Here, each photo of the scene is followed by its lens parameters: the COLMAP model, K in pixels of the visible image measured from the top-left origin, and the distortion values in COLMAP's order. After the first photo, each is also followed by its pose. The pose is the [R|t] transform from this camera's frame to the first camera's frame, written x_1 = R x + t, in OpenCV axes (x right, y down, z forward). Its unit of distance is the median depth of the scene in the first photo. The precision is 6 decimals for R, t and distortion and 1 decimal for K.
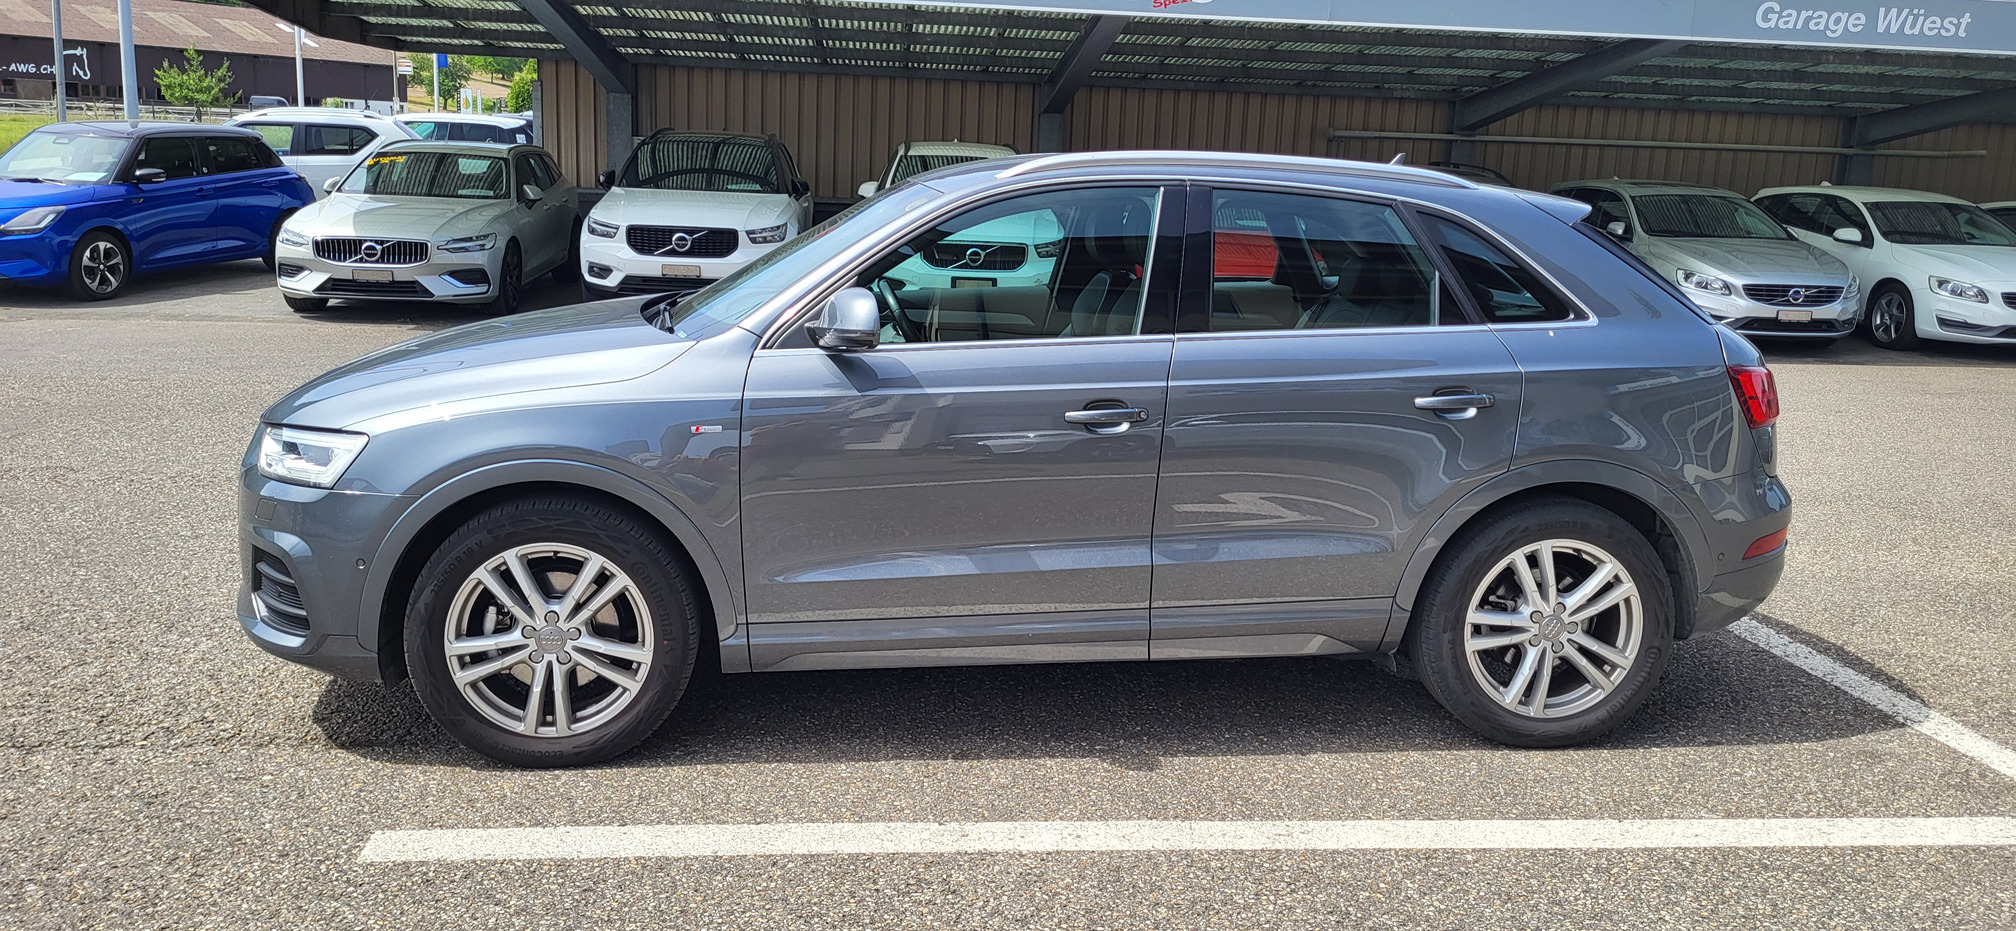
lens RADIAL K [[1519.5, 0, 1023.4], [0, 1519.5, 472.2], [0, 0, 1]] dist [0.060234, -0.052582]
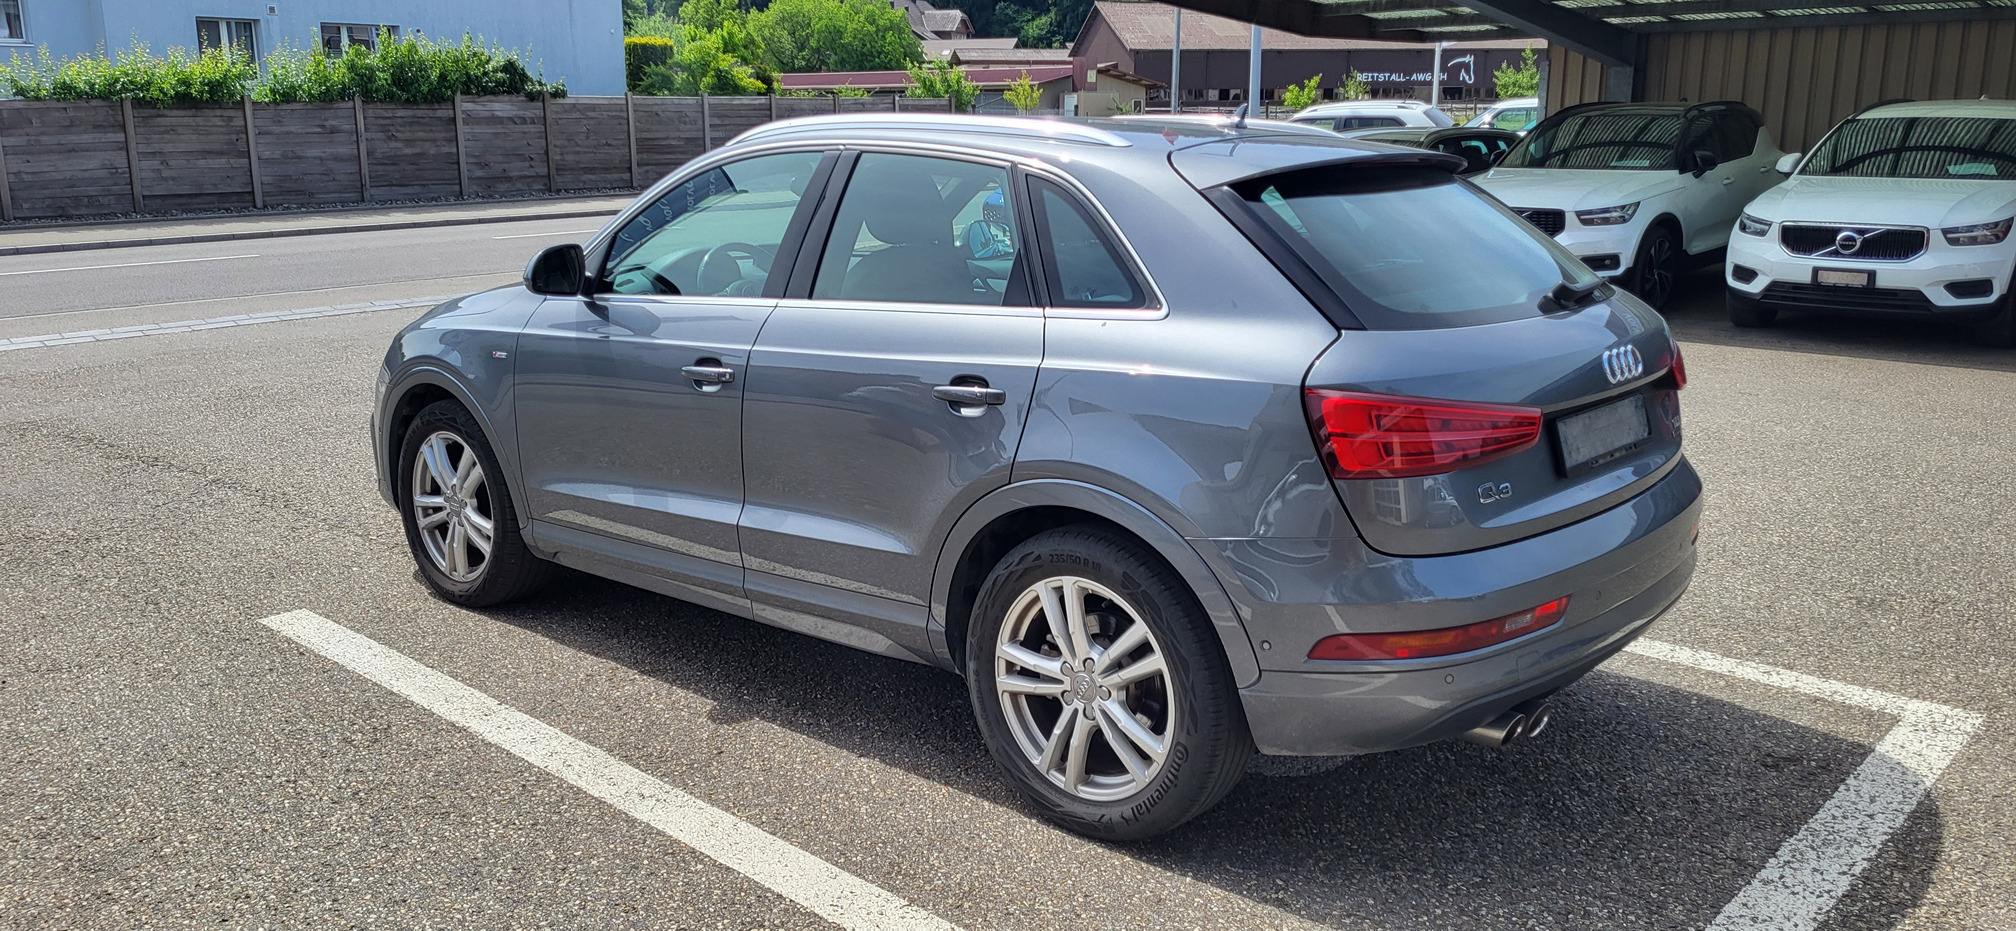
lens RADIAL K [[1519.5, 0, 1008.4], [0, 1519.5, 460.4], [0, 0, 1]] dist [0.060234, -0.052582]
pose [[0.666669, 0.124407, -0.734899, 0.885283], [-0.124130, 0.990734, 0.055111, -0.055950], [0.734945, 0.054483, 0.675934, 0.413948]]
